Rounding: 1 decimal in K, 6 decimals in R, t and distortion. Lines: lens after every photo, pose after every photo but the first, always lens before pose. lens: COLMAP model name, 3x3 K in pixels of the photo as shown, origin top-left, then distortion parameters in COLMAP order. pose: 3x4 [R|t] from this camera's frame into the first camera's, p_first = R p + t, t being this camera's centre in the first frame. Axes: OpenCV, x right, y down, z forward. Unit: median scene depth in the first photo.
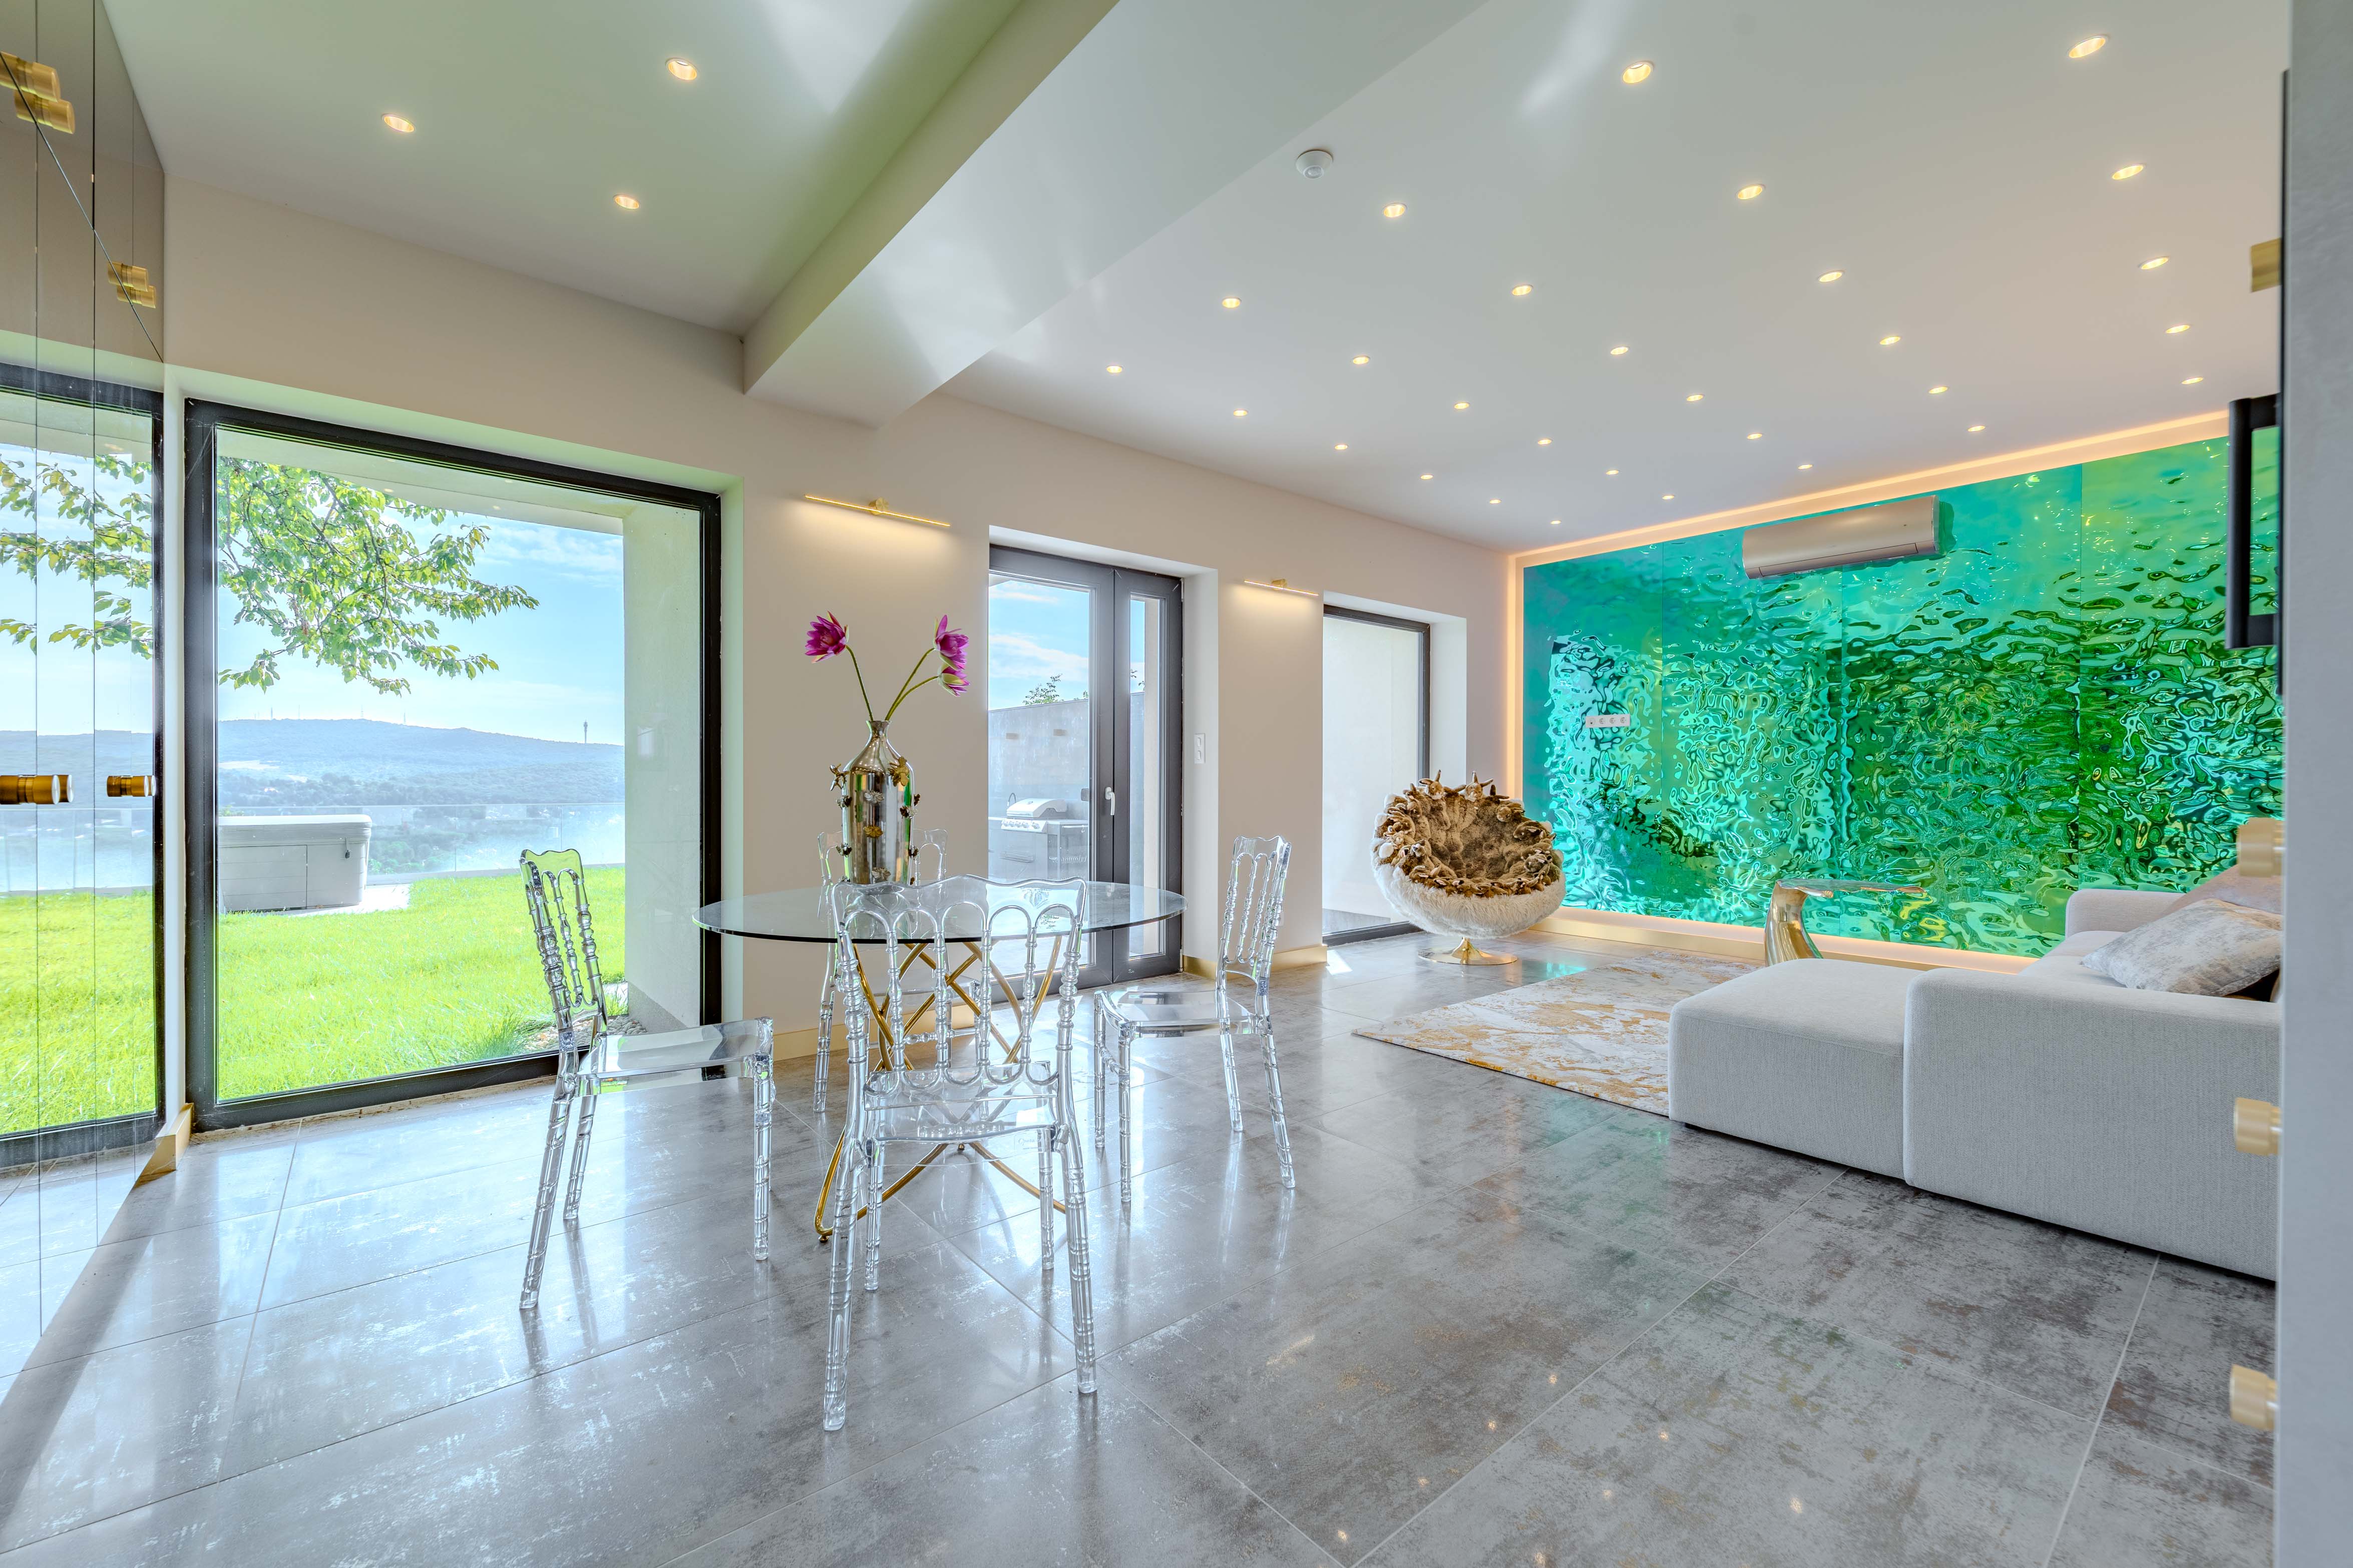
lens RADIAL K [[966.8, 0, 1209.7], [0, 966.8, 784.0], [0, 0, 1]] dist [0.000427, -0.002733]
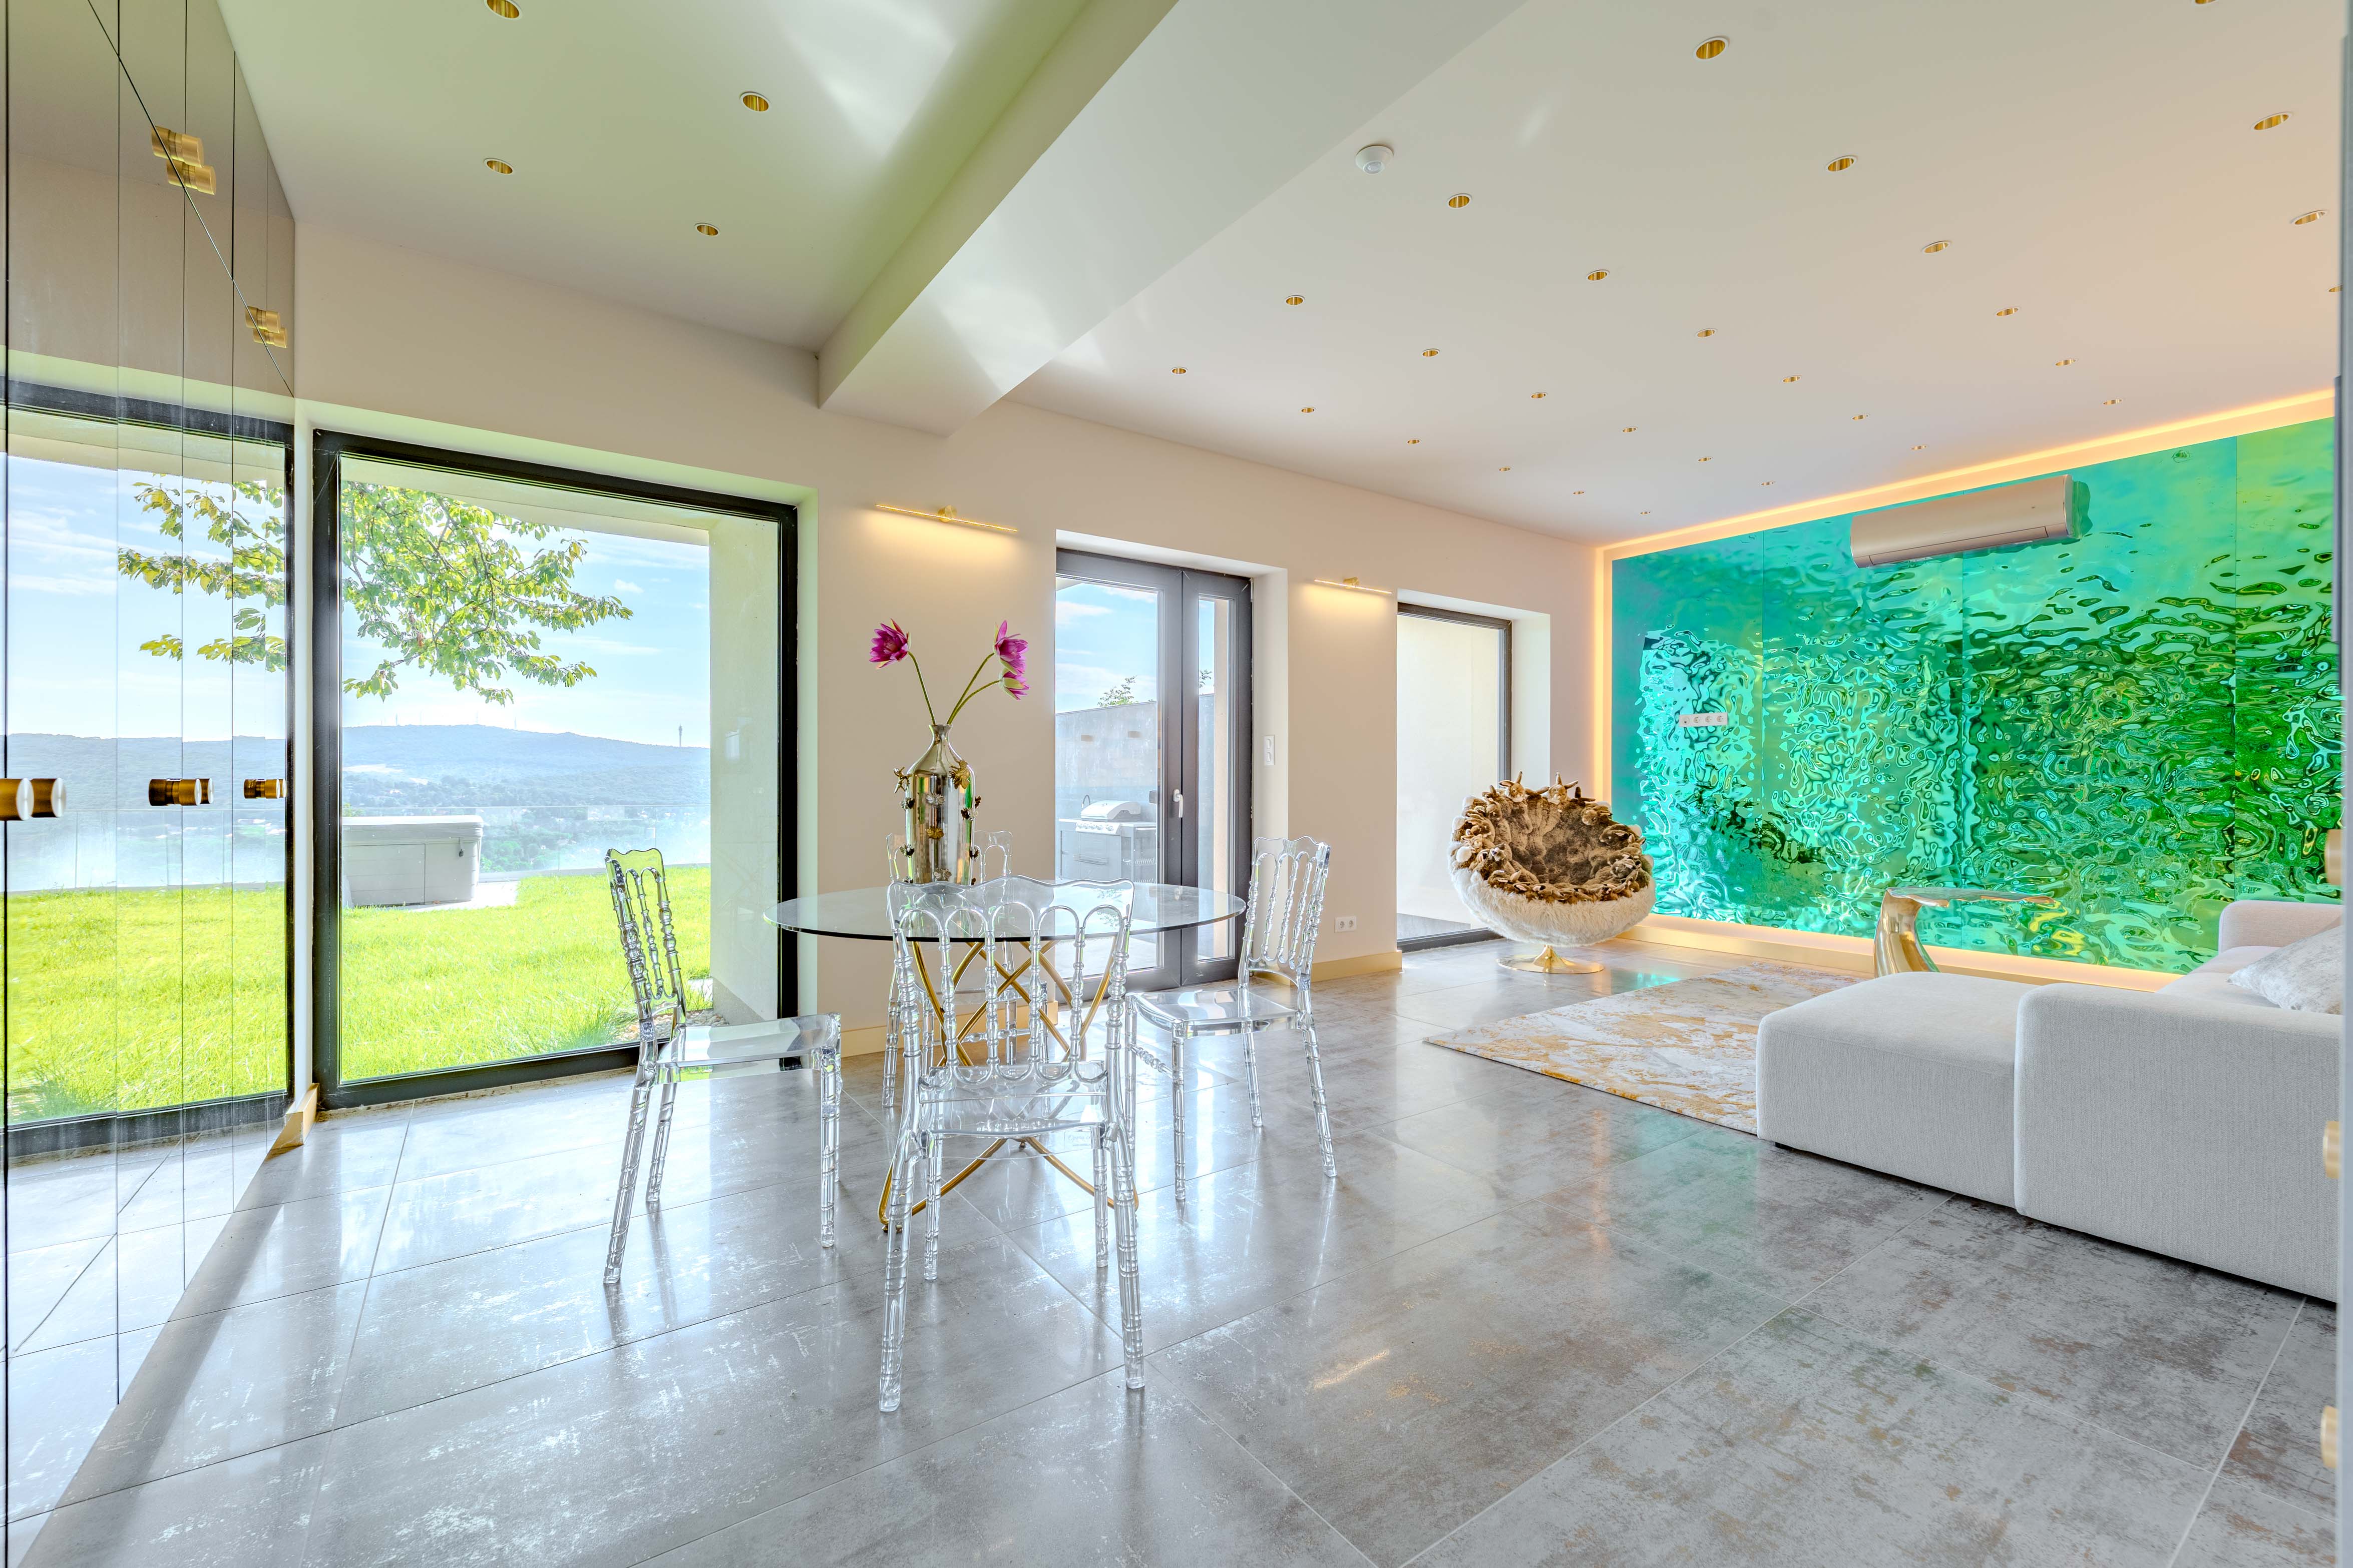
lens RADIAL K [[982.4, 0, 1211.4], [0, 982.4, 781.7], [0, 0, 1]] dist [-0.000049, -0.002667]
pose [[0.996972, -0.000693, -0.077752, 0.013475], [0.000355, 0.999990, -0.004357, -0.000190], [0.077754, 0.004316, 0.996963, -0.008571]]
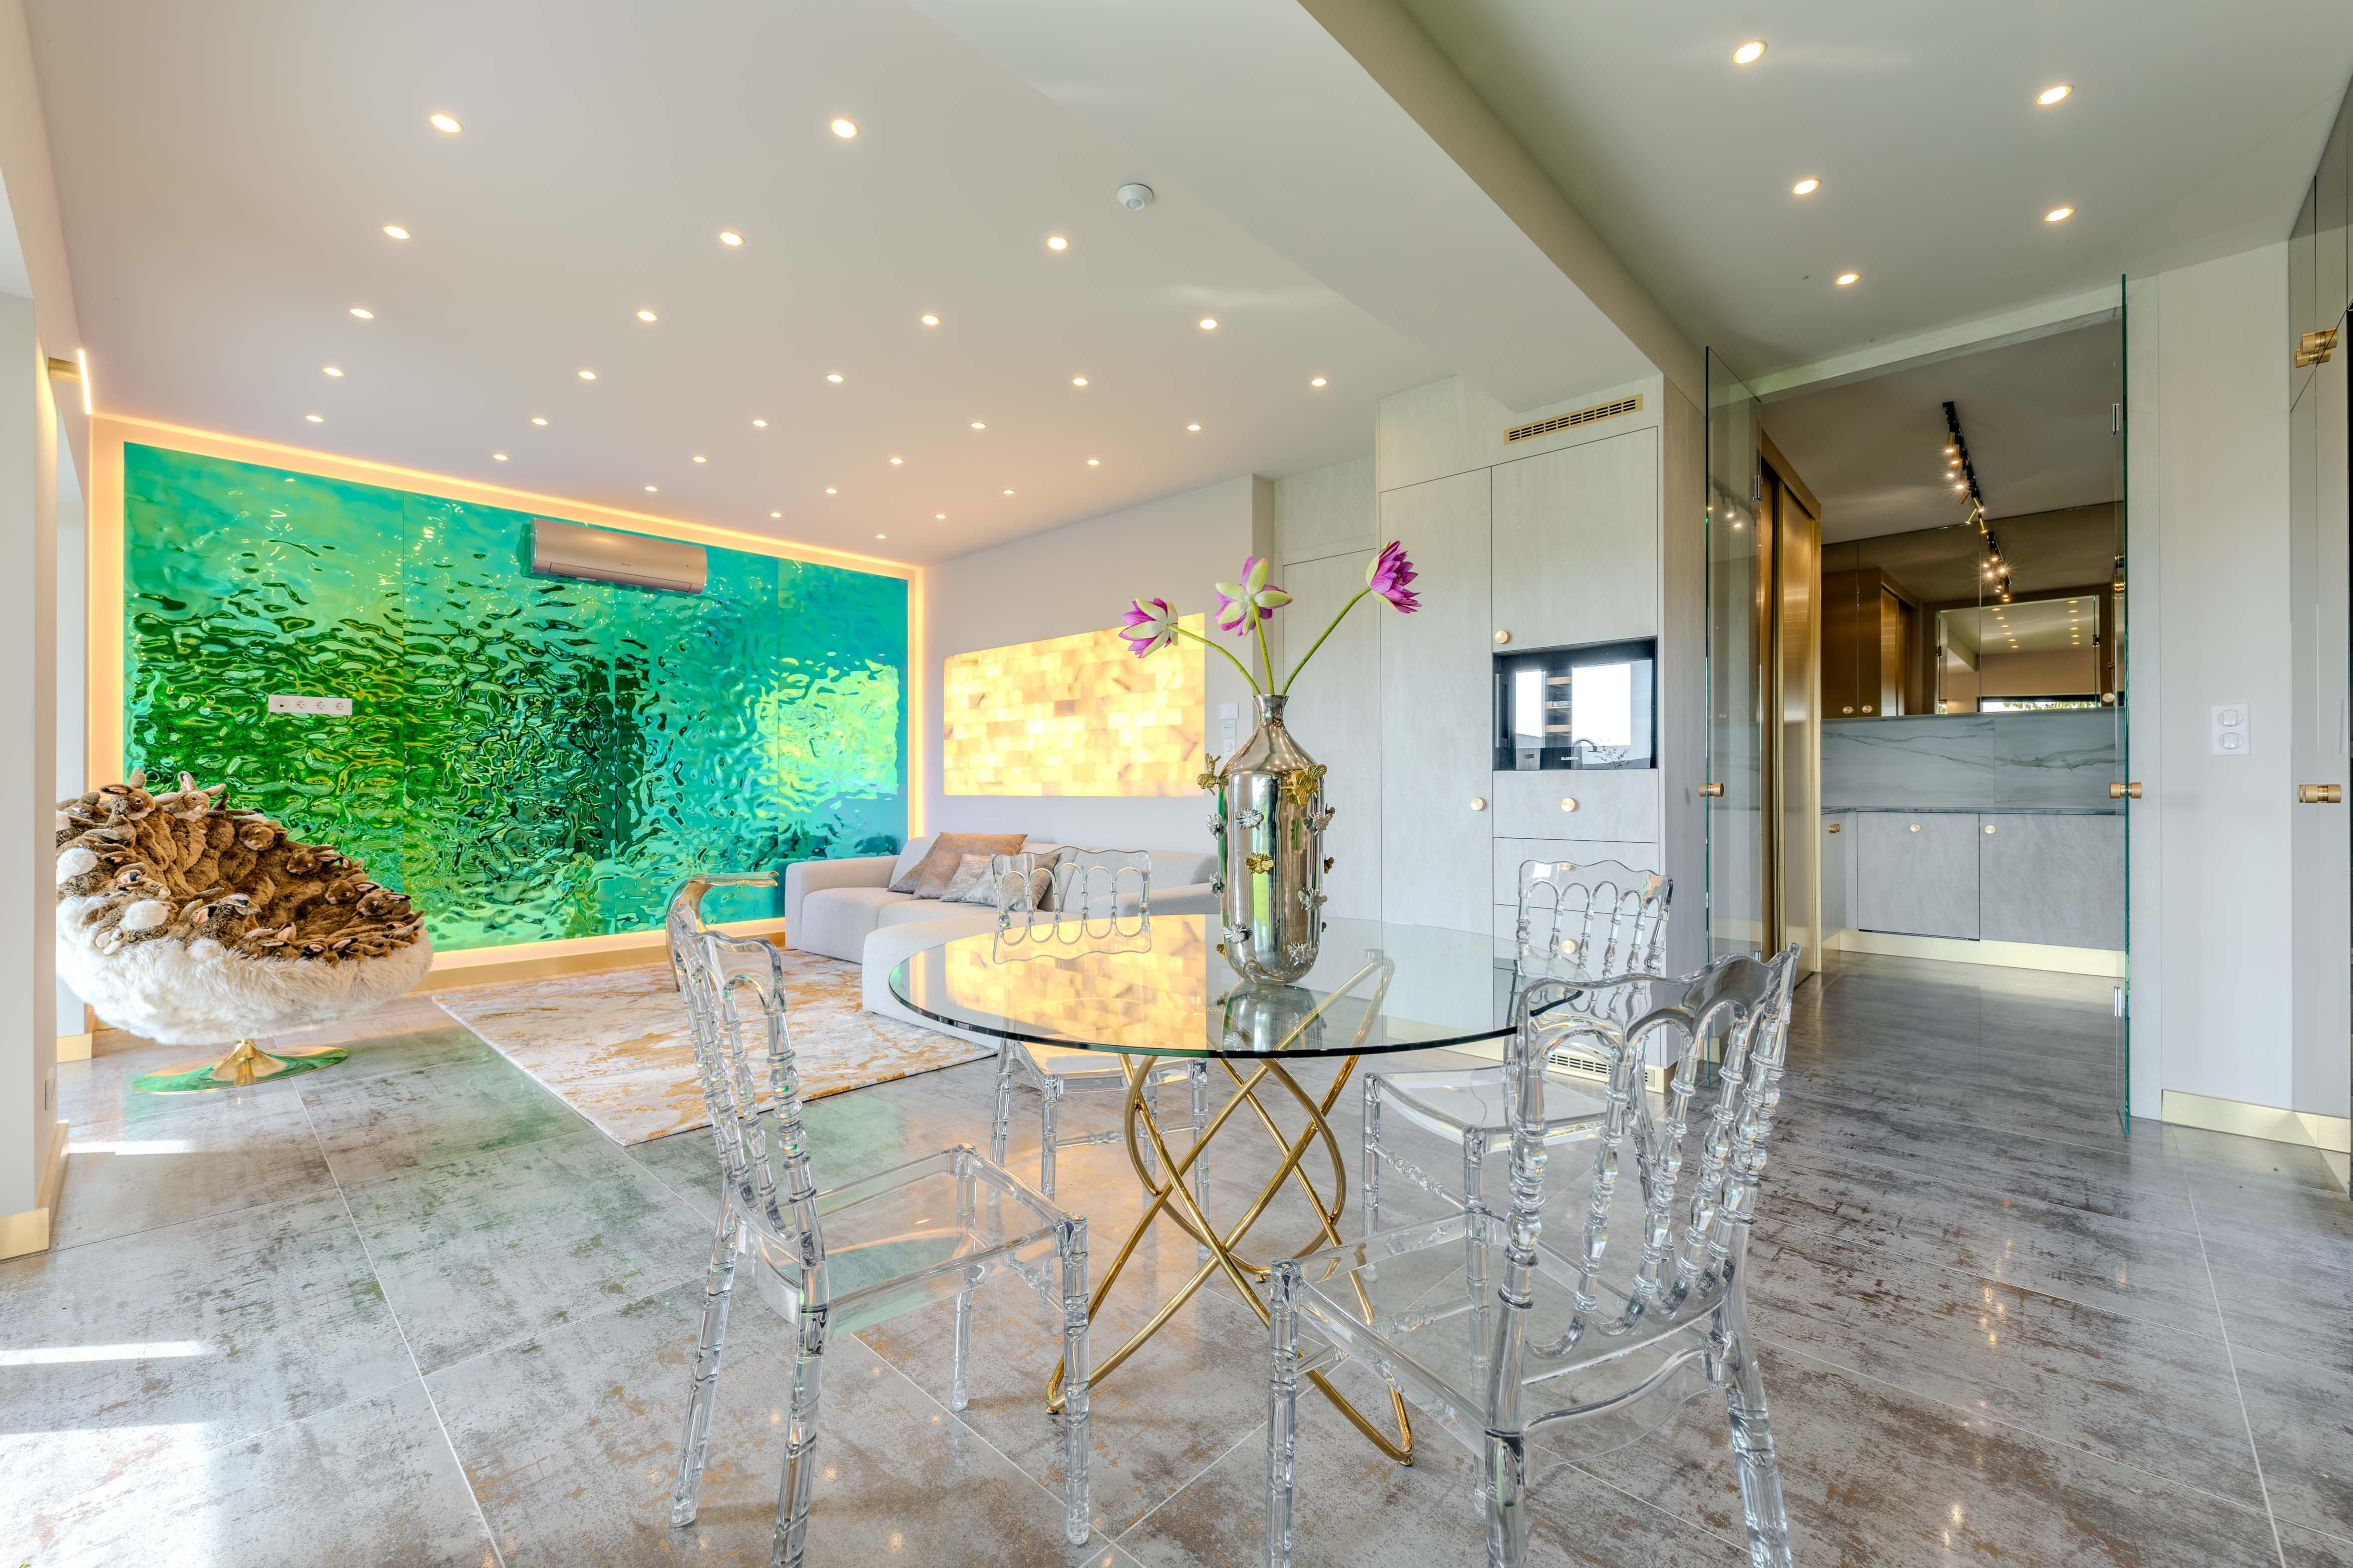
lens RADIAL K [[950.8, 0, 1086.3], [0, 950.8, 782.1], [0, 0, 1]] dist [-0.000078, -0.000093]
pose [[-0.060711, -0.000477, 0.998155, -0.842952], [0.004327, 0.999990, 0.000742, -0.013096], [-0.998146, 0.004364, -0.060708, 1.040300]]
